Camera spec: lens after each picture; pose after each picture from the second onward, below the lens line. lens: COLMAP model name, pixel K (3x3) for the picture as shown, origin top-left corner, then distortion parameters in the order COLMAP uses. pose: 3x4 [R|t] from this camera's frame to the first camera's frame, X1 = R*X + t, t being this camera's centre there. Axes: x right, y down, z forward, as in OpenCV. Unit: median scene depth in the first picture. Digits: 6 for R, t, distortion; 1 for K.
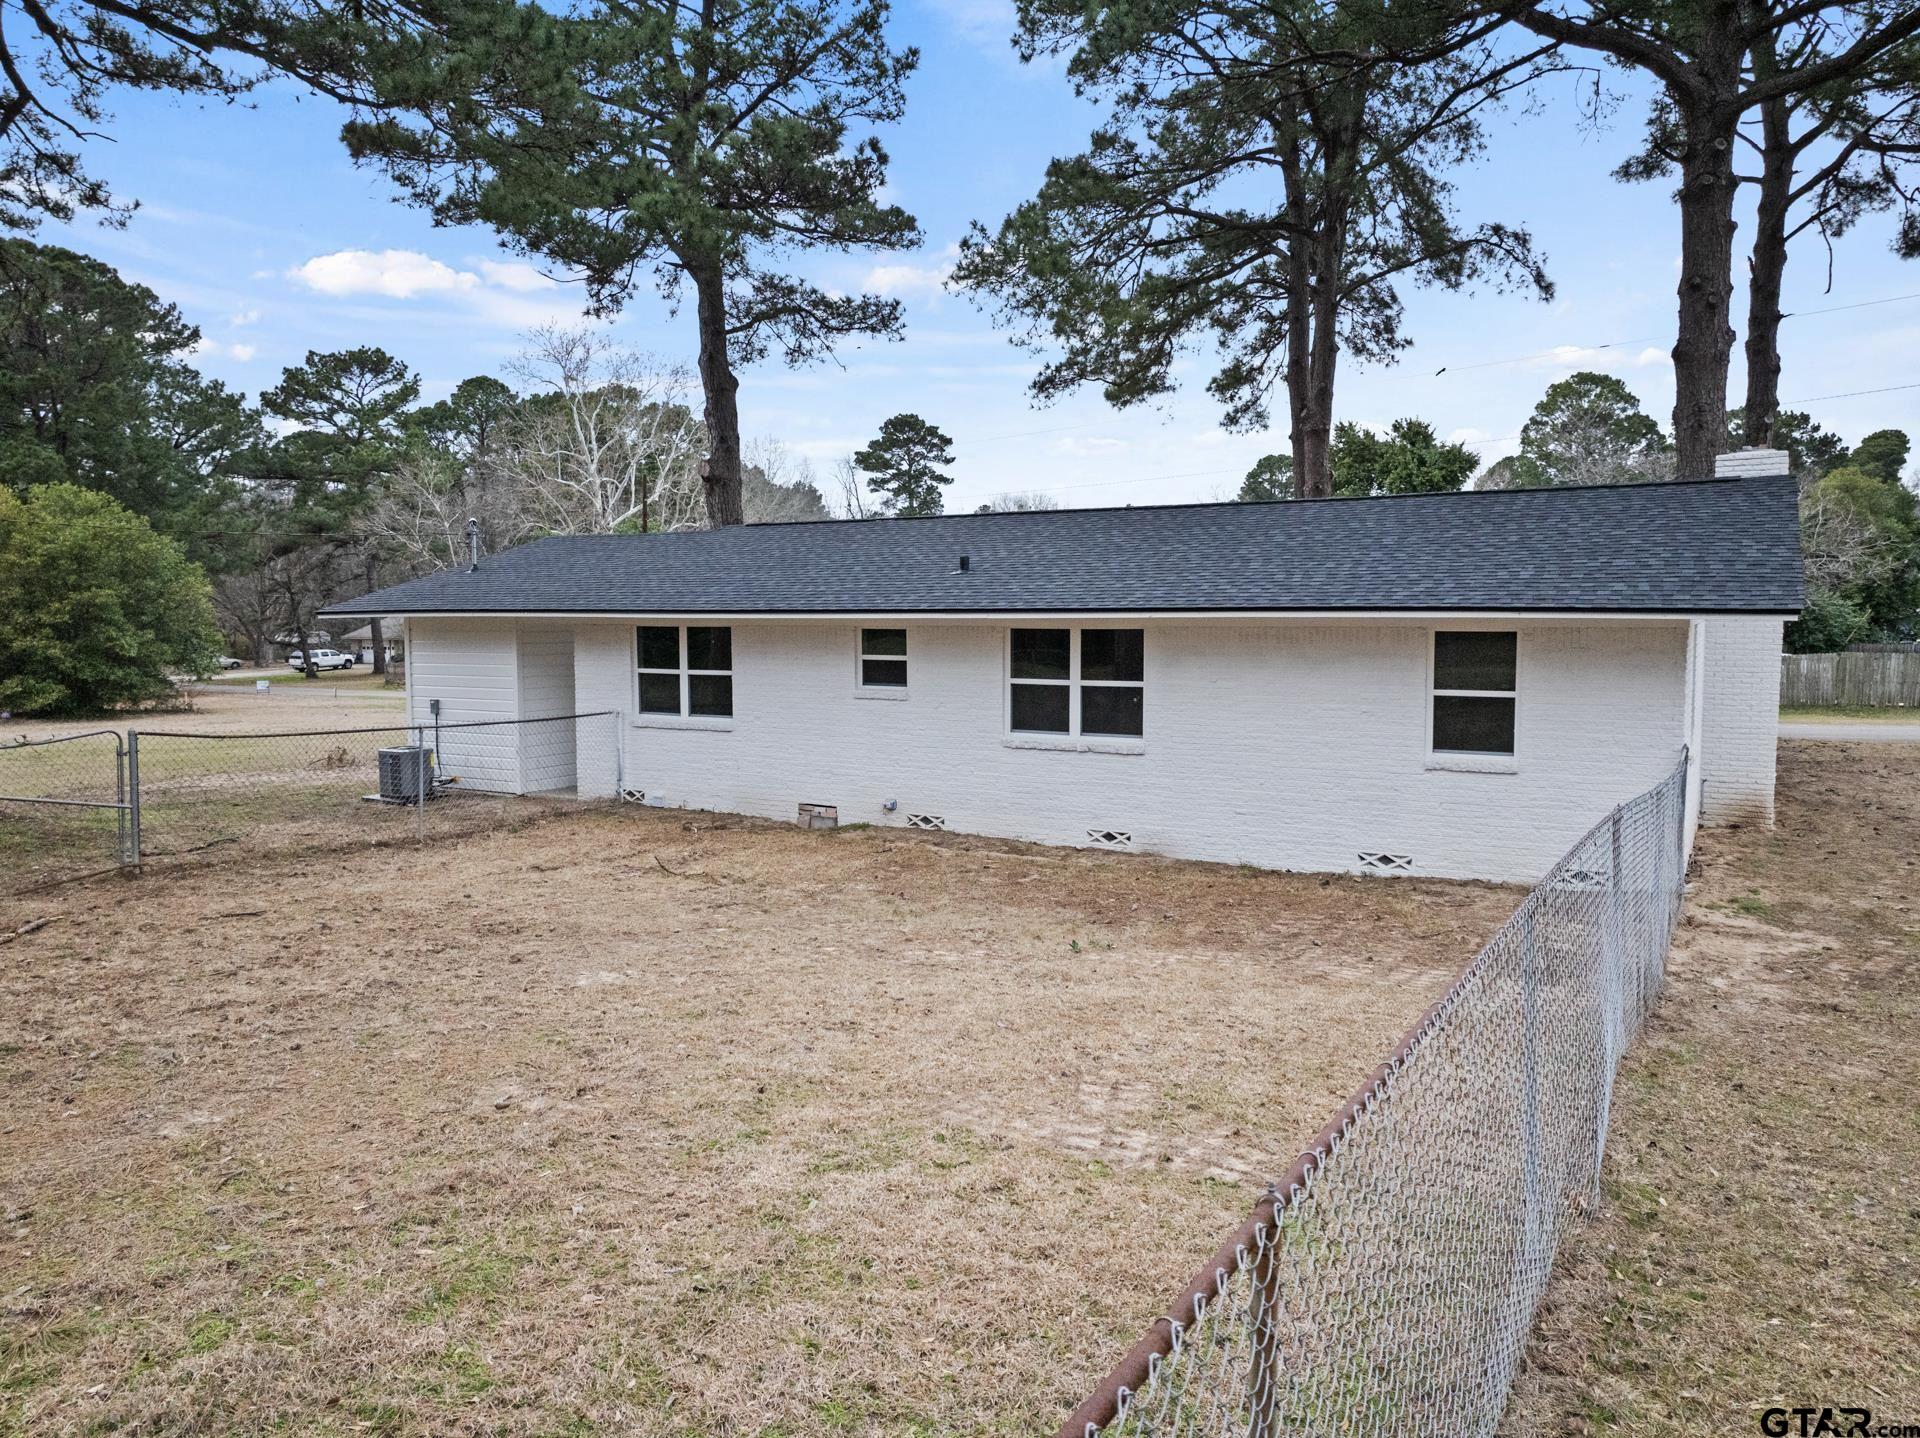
lens RADIAL K [[1350.0, 0, 968.2], [0, 1350.0, 709.5], [0, 0, 1]] dist [-0.010760, 0.003504]
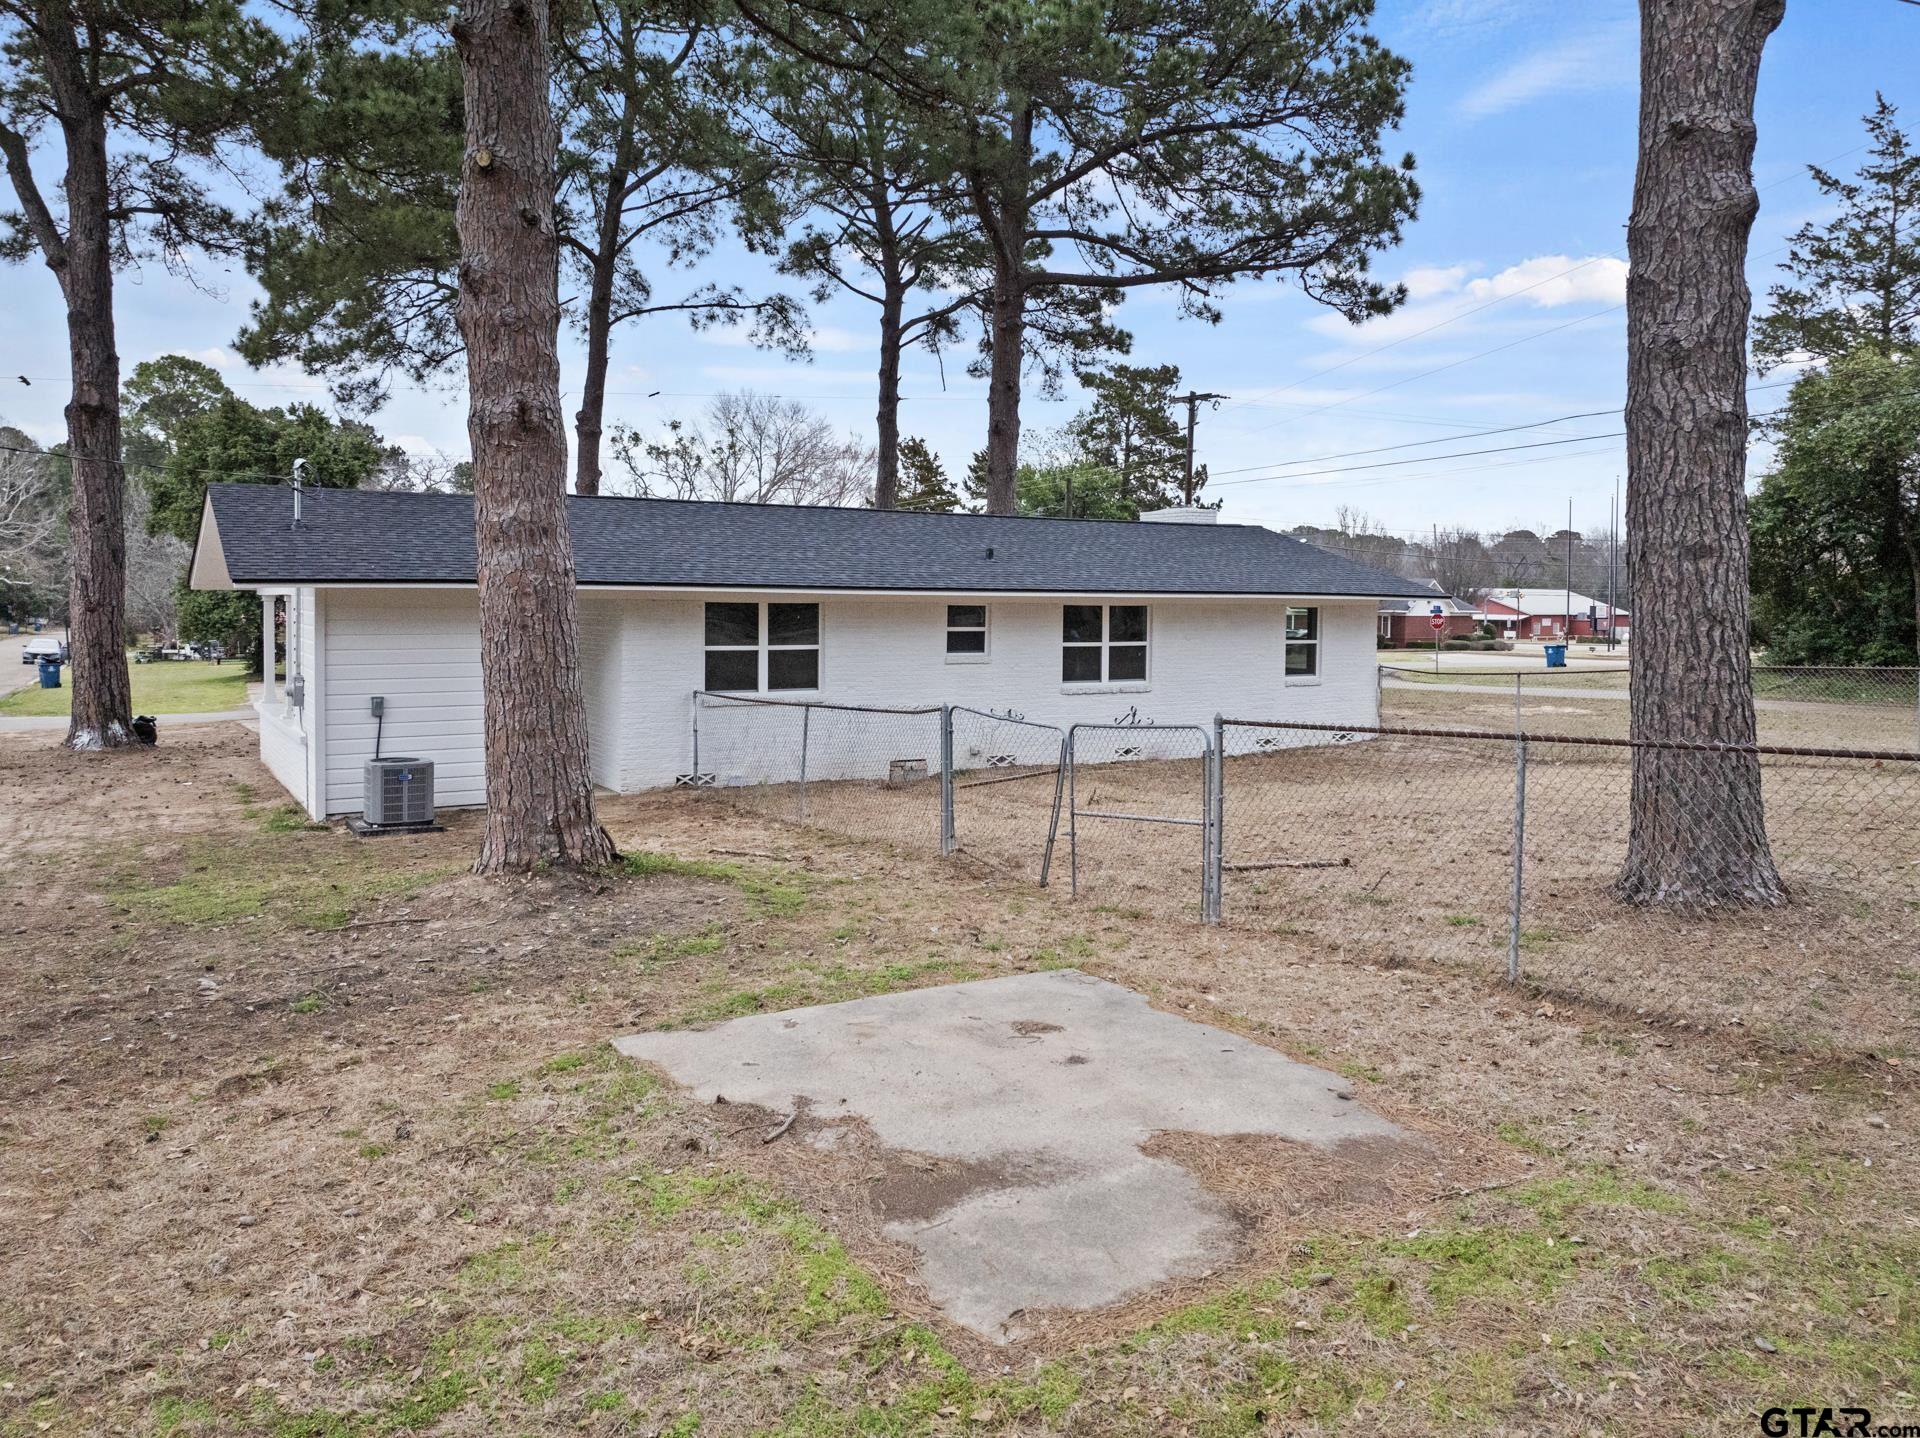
lens RADIAL K [[1370.0, 0, 963.8], [0, 1370.0, 655.0], [0, 0, 1]] dist [-0.008233, -0.010655]
pose [[0.465058, -0.024250, 0.884948, -0.670001], [0.056758, 0.998385, -0.002469, -0.007350], [-0.883459, 0.051376, 0.465684, 0.254037]]
